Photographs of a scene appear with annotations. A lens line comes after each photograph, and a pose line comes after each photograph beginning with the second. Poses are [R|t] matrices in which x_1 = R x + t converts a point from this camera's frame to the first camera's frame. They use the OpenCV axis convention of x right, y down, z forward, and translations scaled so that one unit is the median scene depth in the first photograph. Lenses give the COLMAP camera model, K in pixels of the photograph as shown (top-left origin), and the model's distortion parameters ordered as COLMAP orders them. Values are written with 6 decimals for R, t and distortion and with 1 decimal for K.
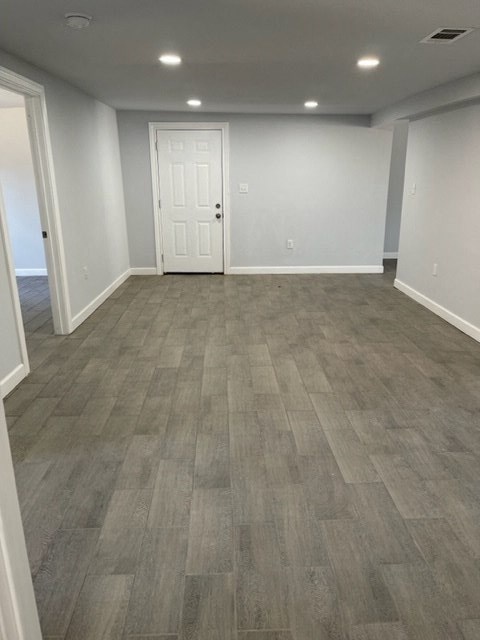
lens RADIAL K [[491.4, 0, 233.2], [0, 491.4, 319.5], [0, 0, 1]] dist [0.020249, -0.007560]
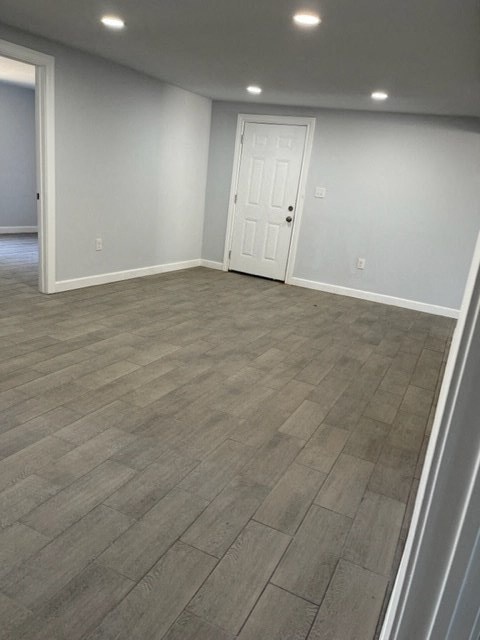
lens RADIAL K [[491.4, 0, 233.2], [0, 491.4, 319.5], [0, 0, 1]] dist [0.020249, -0.007560]
pose [[0.875107, 0.230125, -0.425711, 0.435357], [-0.243976, 0.969519, 0.022563, -0.034662], [0.417927, 0.084118, 0.904578, 0.198990]]
